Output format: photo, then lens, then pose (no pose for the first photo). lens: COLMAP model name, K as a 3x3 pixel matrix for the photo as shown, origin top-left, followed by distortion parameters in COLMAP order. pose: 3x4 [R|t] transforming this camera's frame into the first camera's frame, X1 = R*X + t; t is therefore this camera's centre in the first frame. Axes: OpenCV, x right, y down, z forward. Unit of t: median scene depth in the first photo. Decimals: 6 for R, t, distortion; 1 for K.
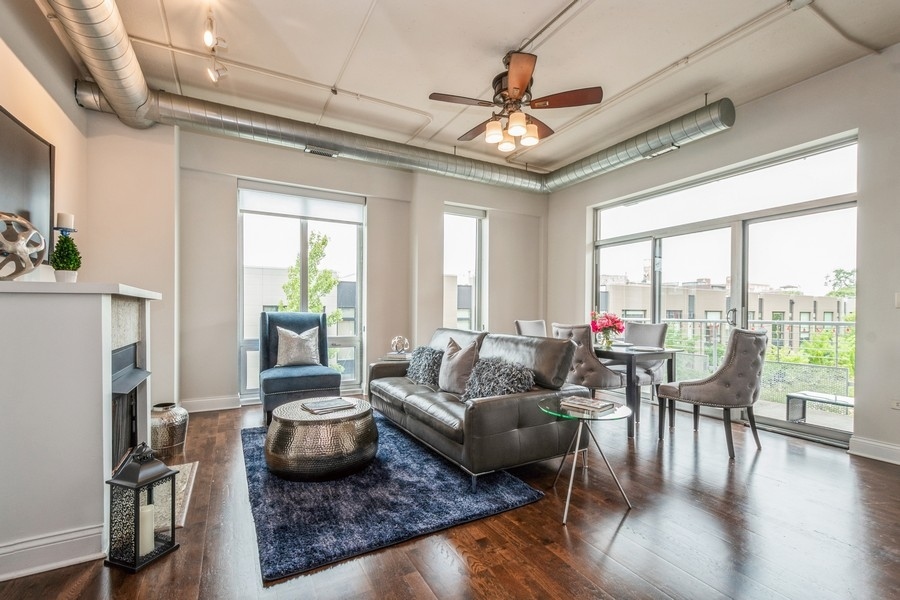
lens RADIAL K [[392.1, 0, 448.3], [0, 392.1, 309.9], [0, 0, 1]] dist [0.001093, 0.000250]
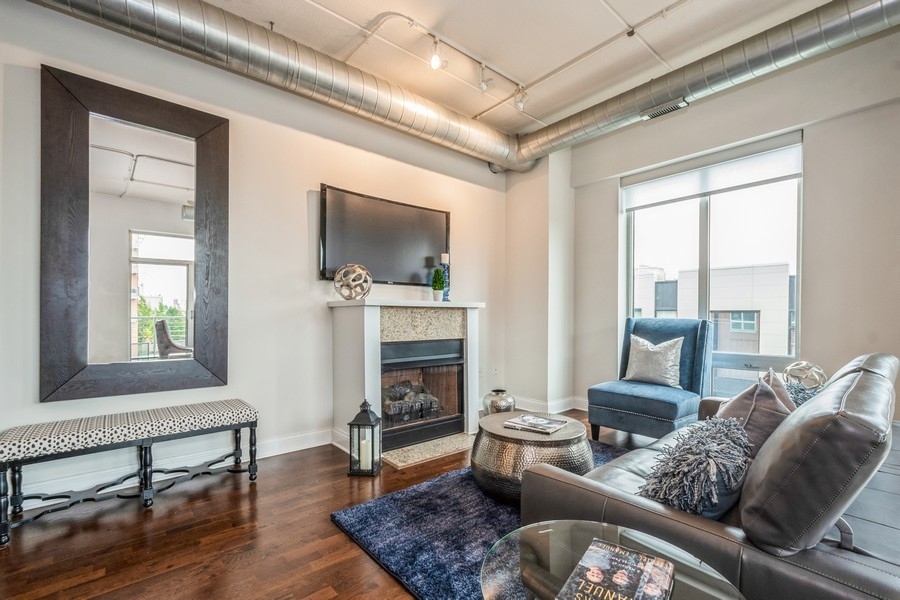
lens RADIAL K [[401.7, 0, 446.8], [0, 401.7, 317.1], [0, 0, 1]] dist [0.000518, -0.000452]
pose [[0.192261, -0.000057, -0.981344, 0.323273], [0.000570, 1.000000, 0.000053, 0.003129], [0.981344, -0.000569, 0.192261, 0.378831]]
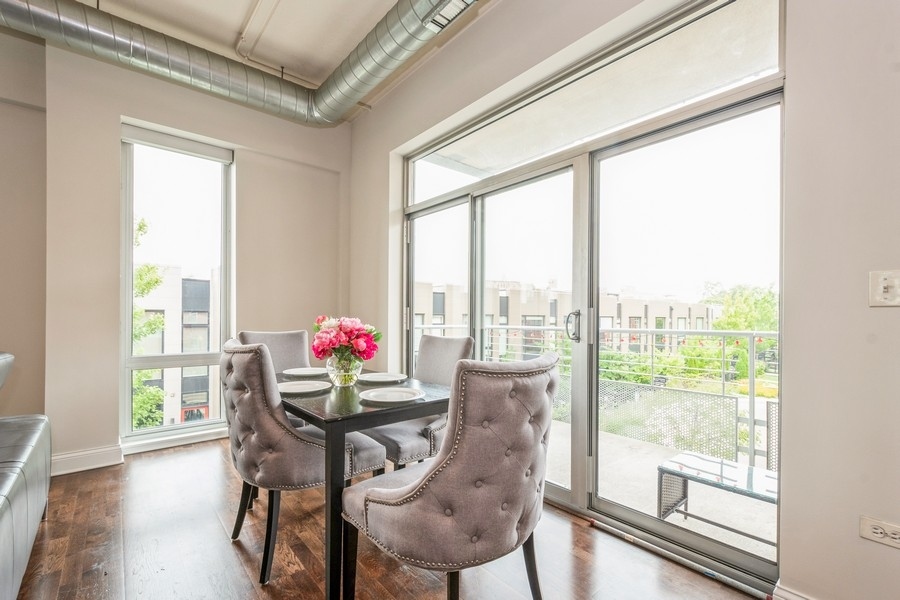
lens RADIAL K [[393.3, 0, 448.9], [0, 393.3, 312.1], [0, 0, 1]] dist [0.002937, 0.000560]
pose [[0.979257, 0.002757, 0.202602, 0.377439], [-0.000978, 0.999960, -0.008880, 0.003422], [-0.202618, 0.008497, 0.979221, 0.422010]]
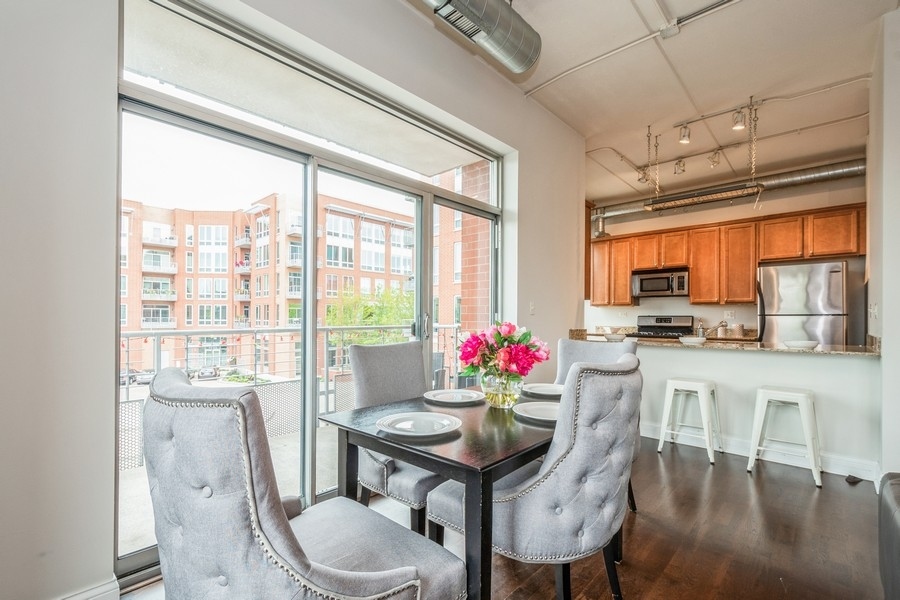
lens RADIAL K [[401.7, 0, 446.8], [0, 401.7, 317.1], [0, 0, 1]] dist [0.000518, -0.000452]
pose [[-0.306254, -0.006638, 0.951927, 0.024042], [-0.007884, 0.999959, 0.004437, -0.003961], [-0.951917, -0.006146, -0.306294, 1.032000]]
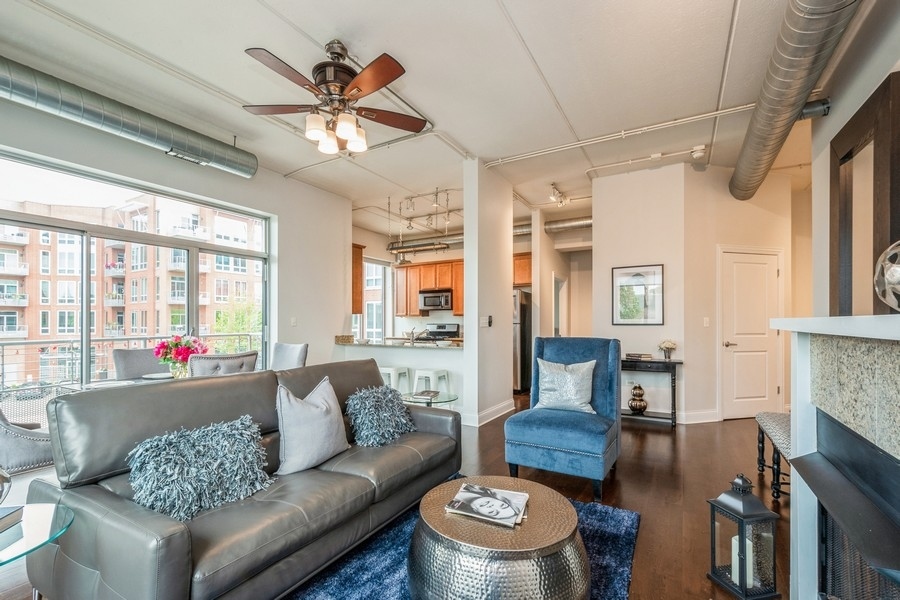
lens RADIAL K [[395.5, 0, 445.4], [0, 395.5, 320.5], [0, 0, 1]] dist [0.002053, 0.000566]
pose [[-0.502312, -0.001592, 0.864685, -0.480173], [-0.001307, 0.999999, 0.001082, -0.025280], [-0.864685, -0.000587, -0.502314, 0.822773]]
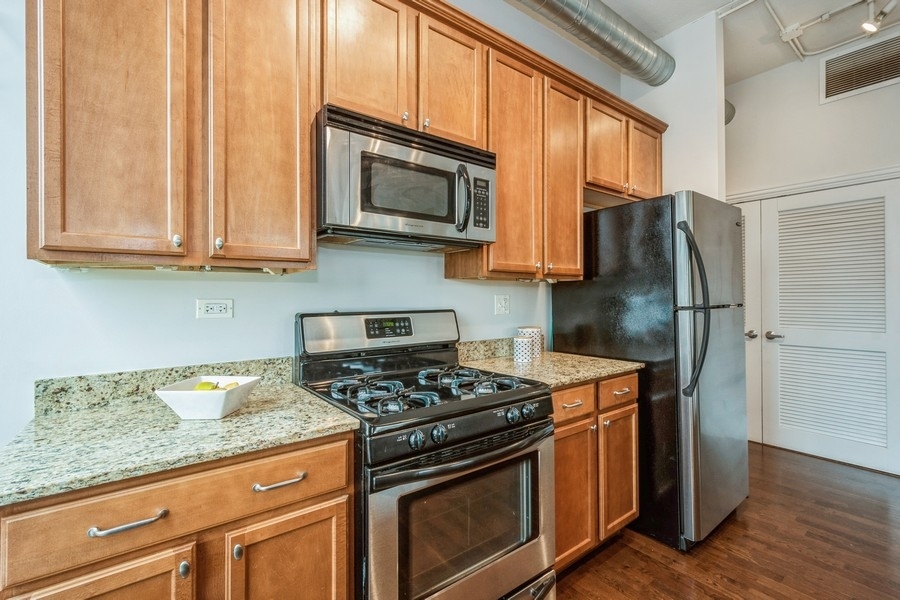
lens RADIAL K [[401.7, 0, 446.8], [0, 401.7, 317.1], [0, 0, 1]] dist [0.000518, -0.000452]
pose [[-0.989818, 0.004653, -0.142261, 1.068525], [-0.000865, 0.999251, 0.038699, -0.017406], [0.142334, 0.038428, -0.989072, 0.333637]]
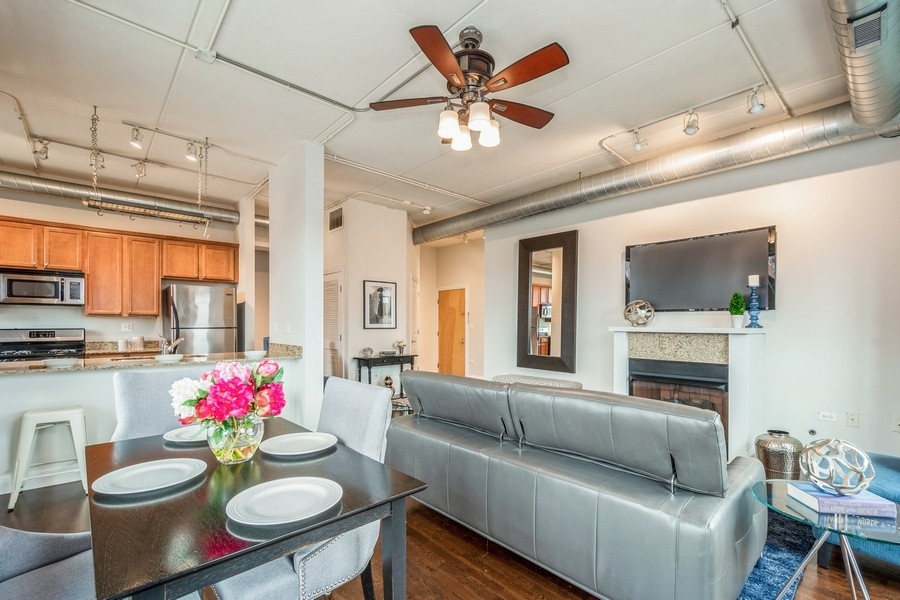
lens RADIAL K [[396.7, 0, 447.5], [0, 396.7, 330.0], [0, 0, 1]] dist [0.000454, -0.000014]
pose [[-0.976501, -0.005663, -0.215438, 0.251532], [-0.008577, 0.999884, 0.012594, -0.027067], [0.215342, 0.014146, -0.976436, 1.195833]]
